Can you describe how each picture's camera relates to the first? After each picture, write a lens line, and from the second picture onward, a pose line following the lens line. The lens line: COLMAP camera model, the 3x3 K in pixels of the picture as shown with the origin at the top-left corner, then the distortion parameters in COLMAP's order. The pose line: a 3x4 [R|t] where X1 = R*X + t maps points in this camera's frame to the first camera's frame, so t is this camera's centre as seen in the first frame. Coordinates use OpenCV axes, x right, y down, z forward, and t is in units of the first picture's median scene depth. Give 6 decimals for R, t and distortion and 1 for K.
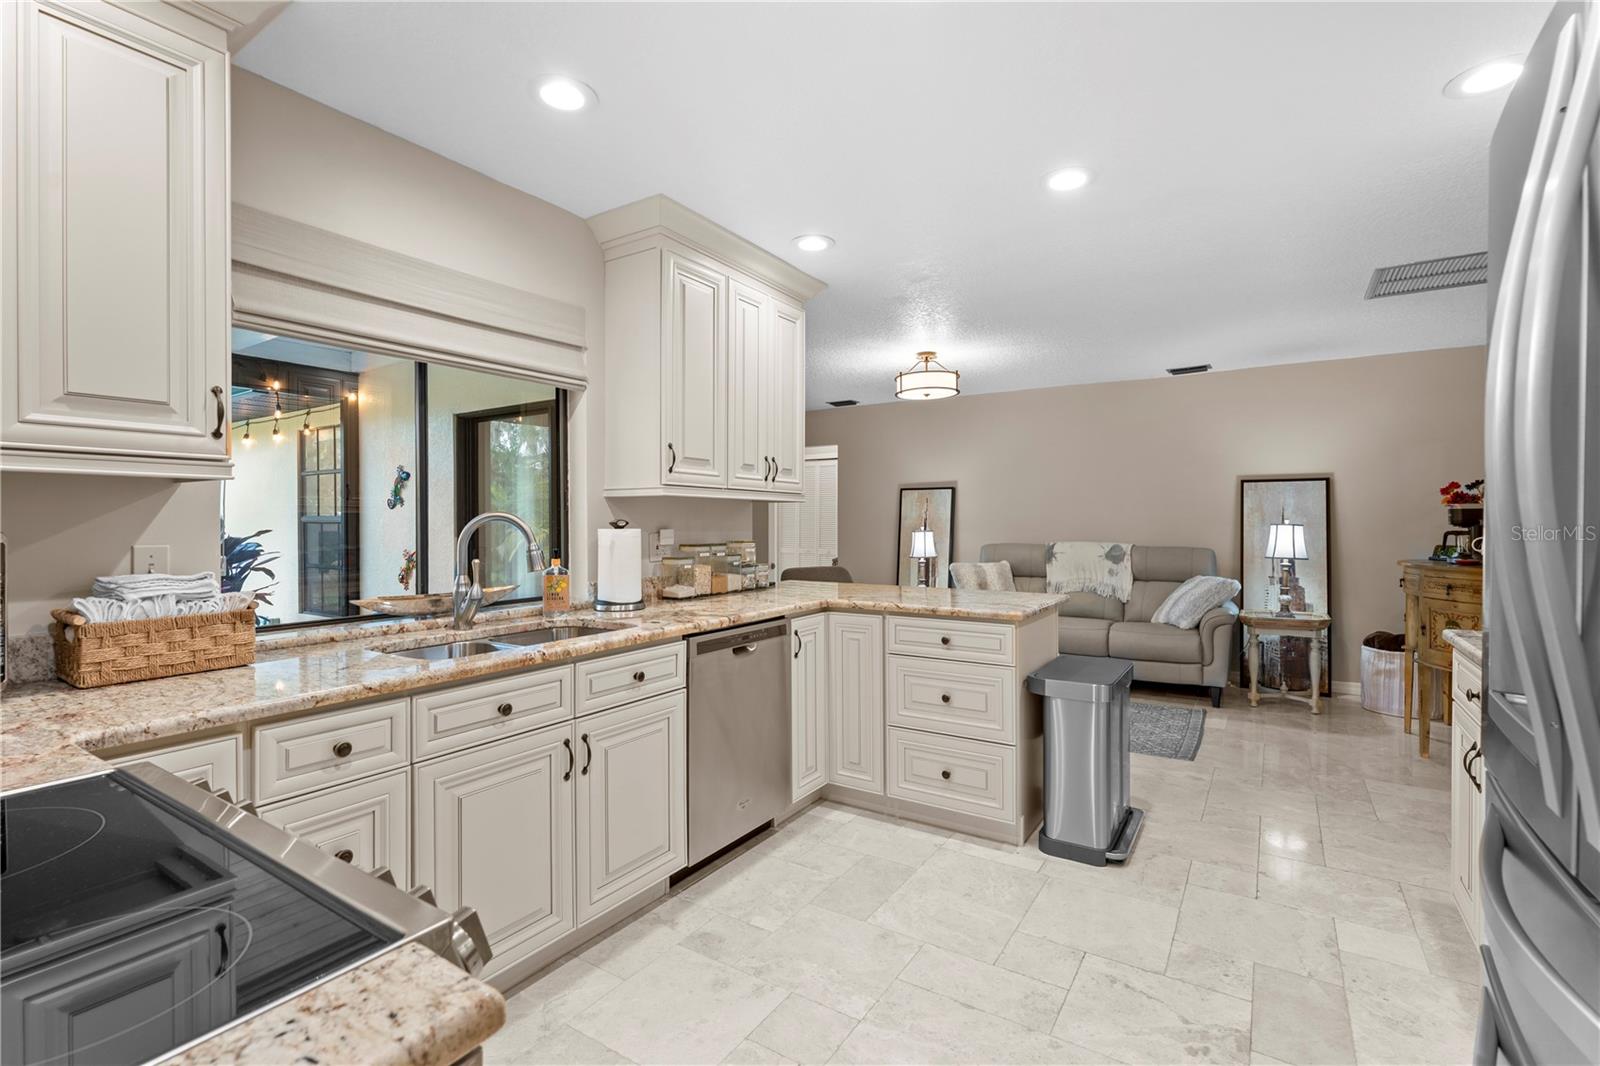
lens RADIAL K [[728.5, 0, 802.1], [0, 728.5, 524.3], [0, 0, 1]] dist [-0.003940, -0.000232]
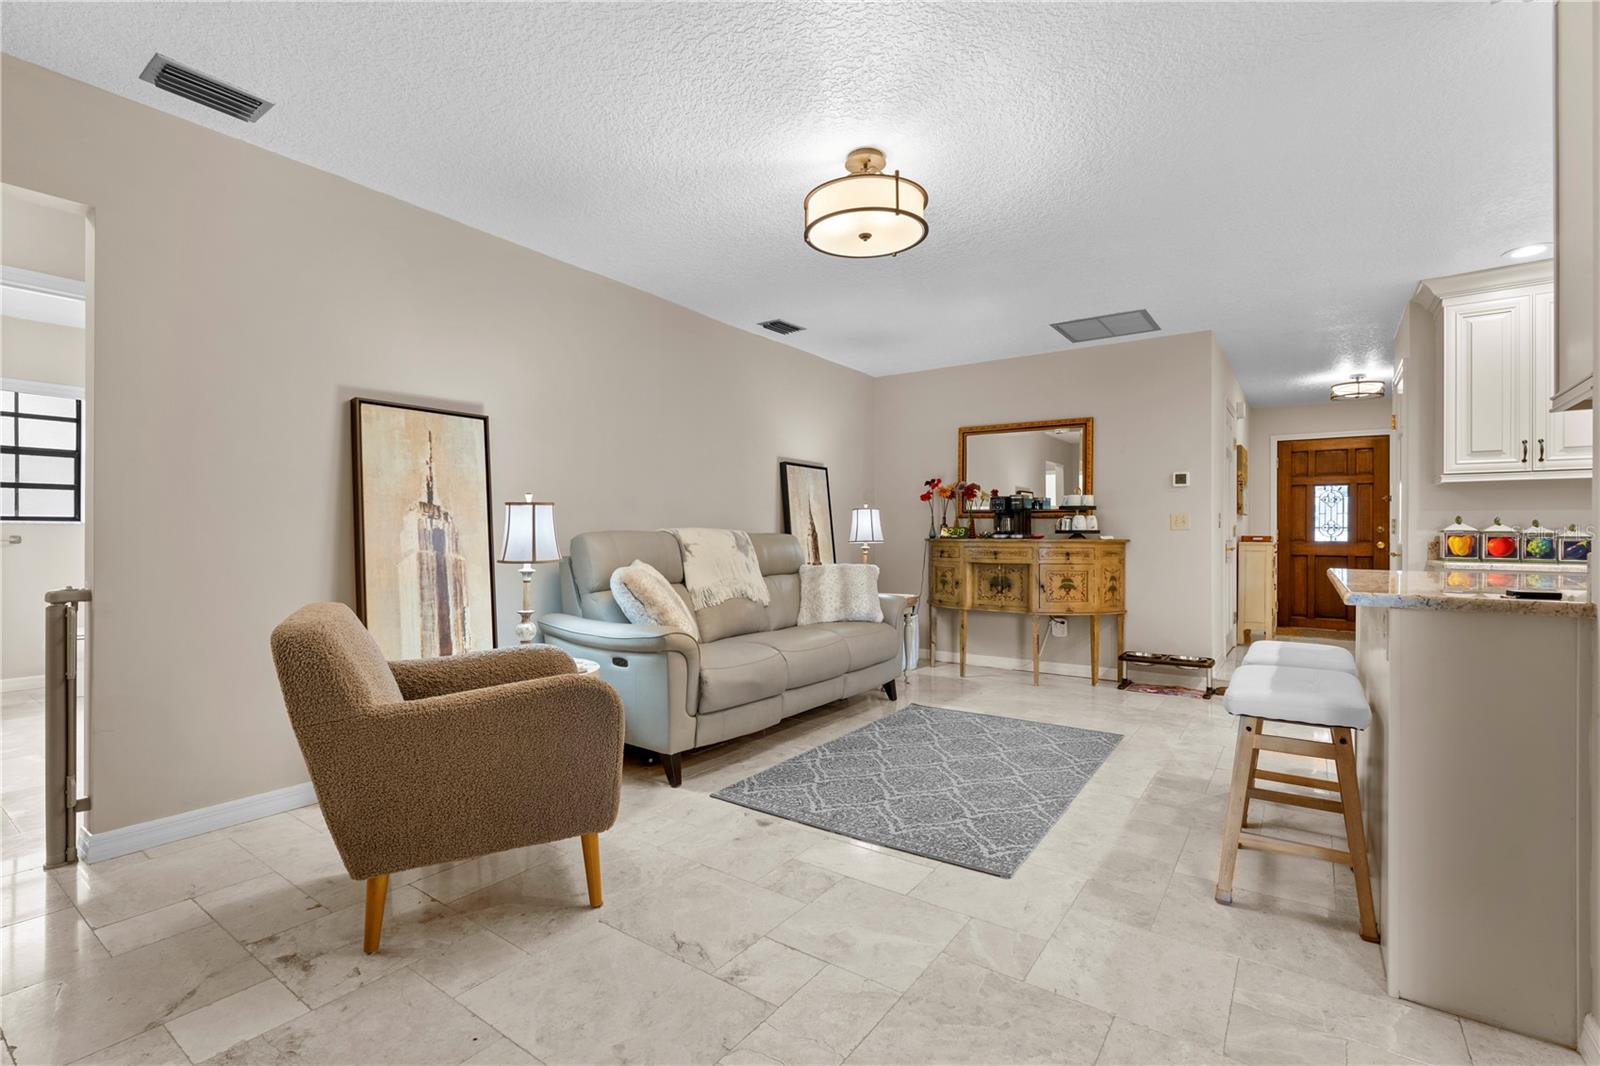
lens RADIAL K [[728.5, 0, 791.4], [0, 728.5, 531.6], [0, 0, 1]] dist [-0.003940, -0.000232]
pose [[0.047883, 0.001760, 0.998851, -0.373999], [-0.002747, 0.999995, -0.001630, 0.036042], [-0.998849, -0.002666, 0.047887, 1.081466]]
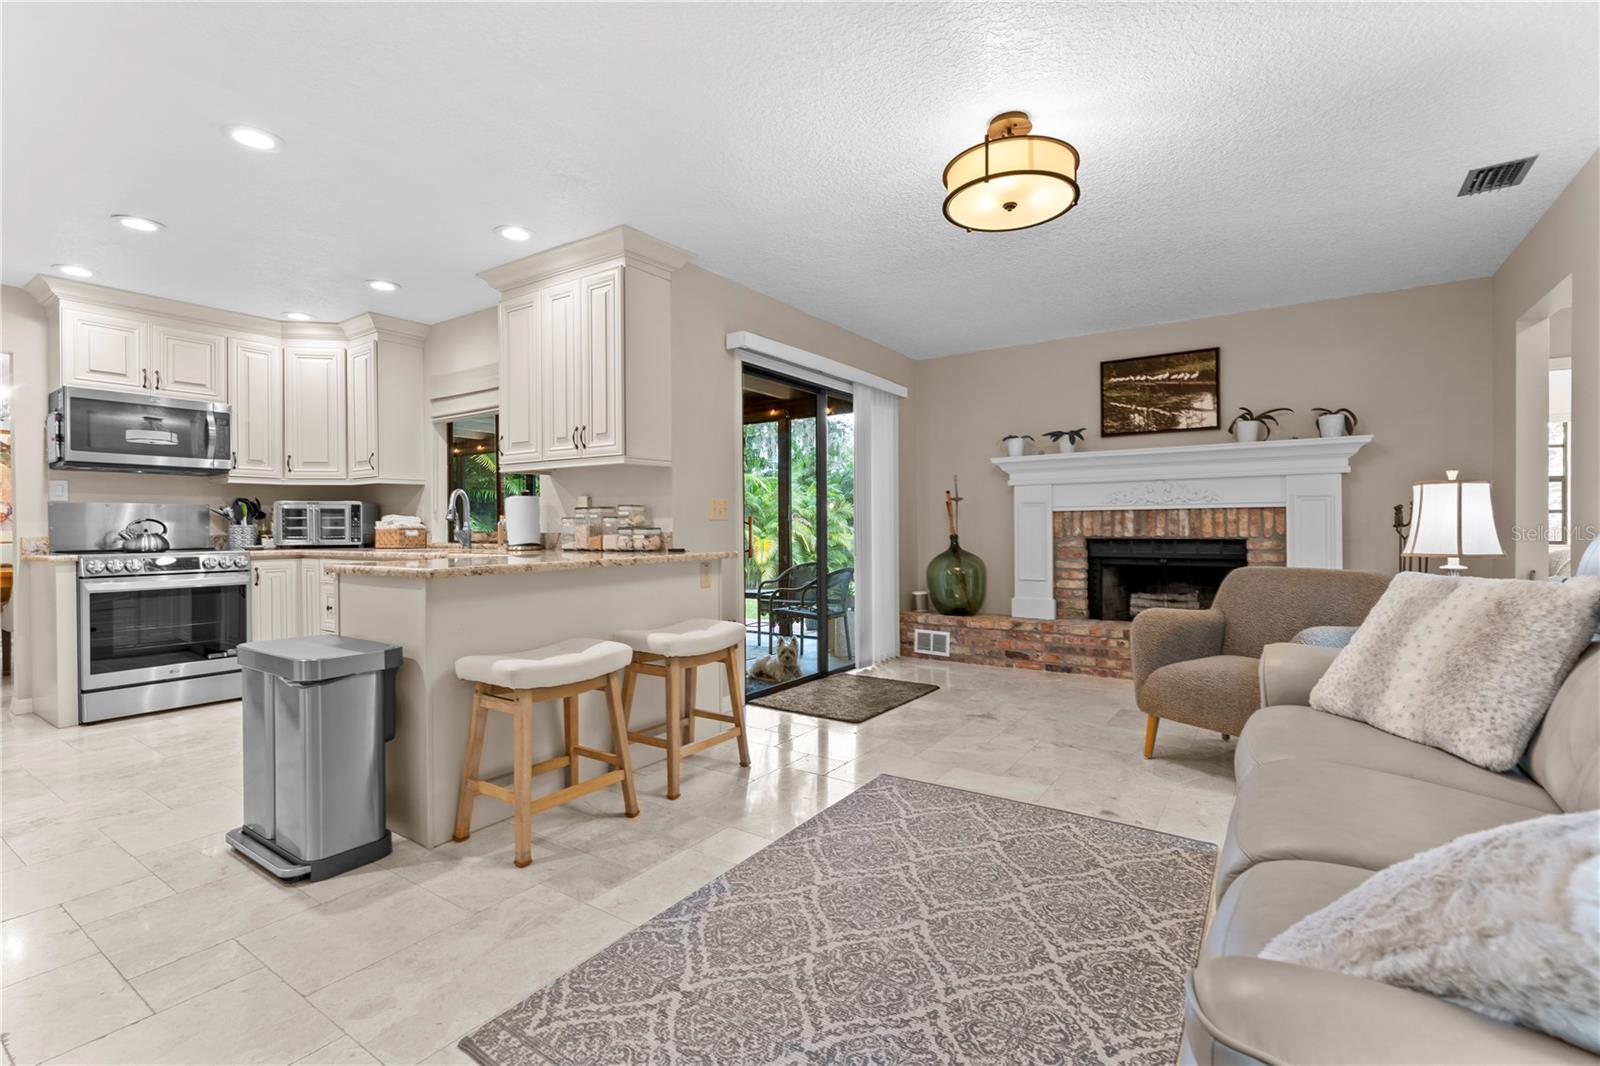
lens RADIAL K [[728.5, 0, 804.6], [0, 728.5, 529.3], [0, 0, 1]] dist [-0.003940, -0.000232]
pose [[-0.020204, 0.008316, -0.999761, 0.702381], [0.005857, 0.999949, 0.008199, 0.036725], [0.999779, -0.005690, -0.020252, 0.915068]]
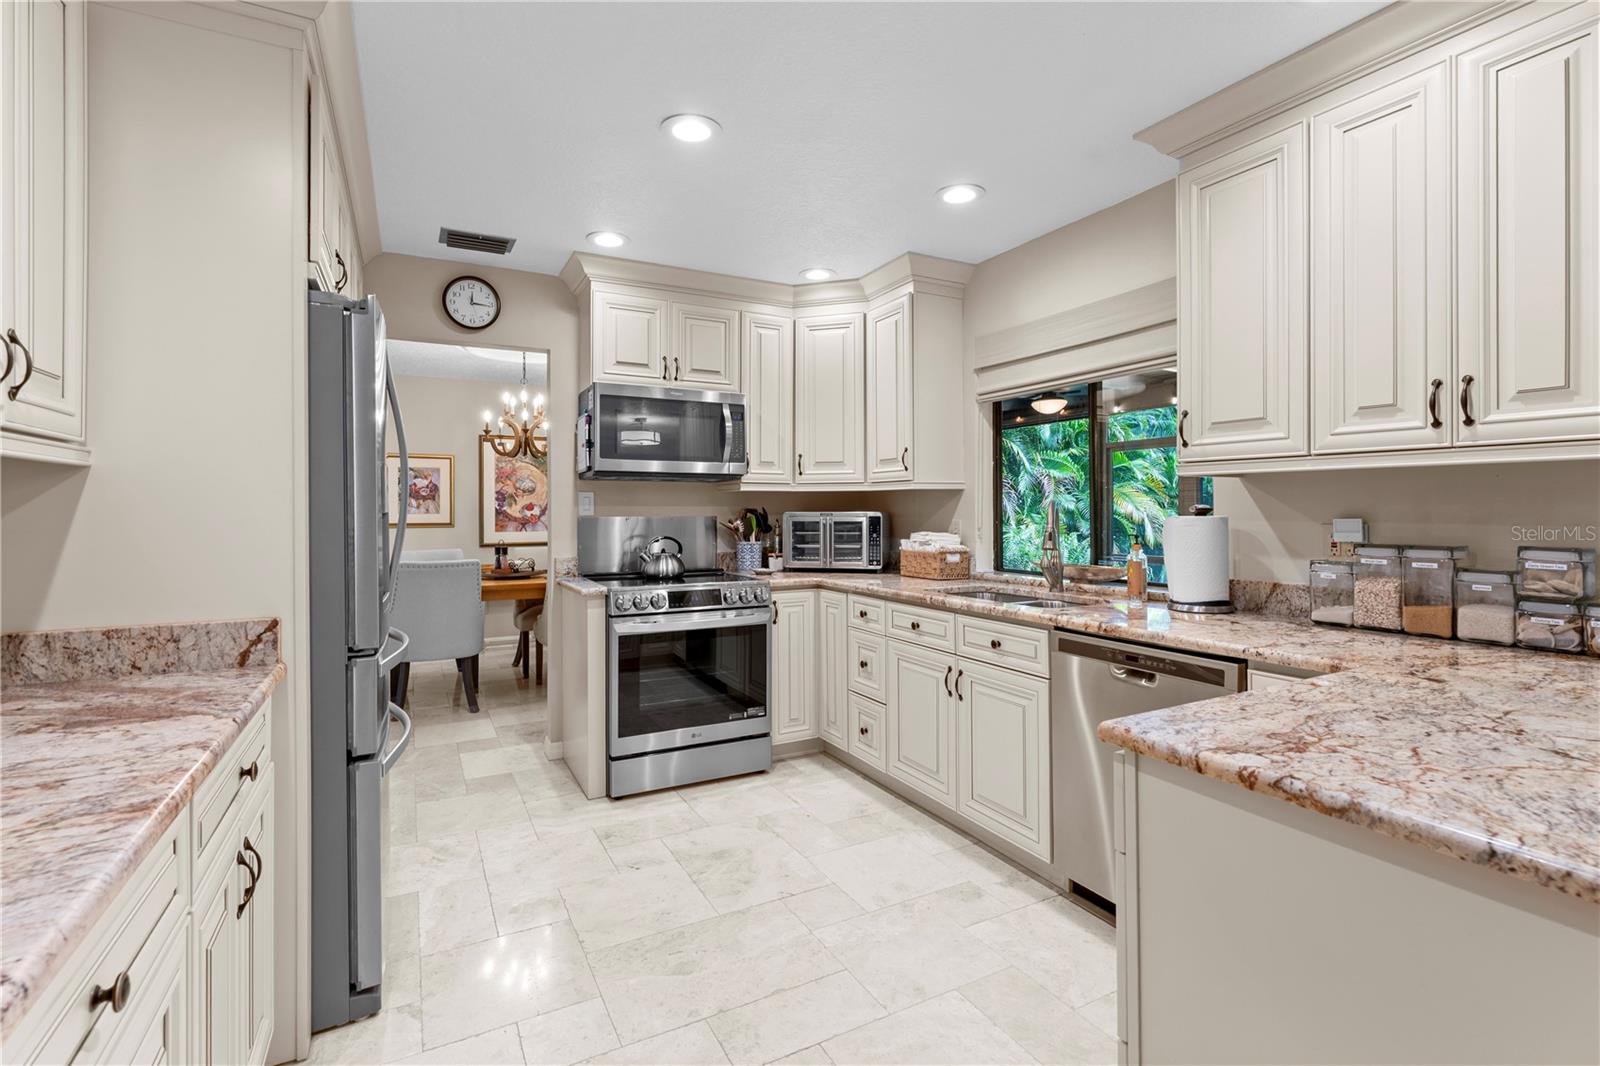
lens RADIAL K [[728.5, 0, 798.9], [0, 728.5, 504.8], [0, 0, 1]] dist [-0.003940, -0.000232]
pose [[-0.484548, -0.001981, -0.874762, 0.413399], [0.001704, 0.999993, -0.003208, -0.003157], [0.874763, -0.003045, -0.484542, 0.571690]]
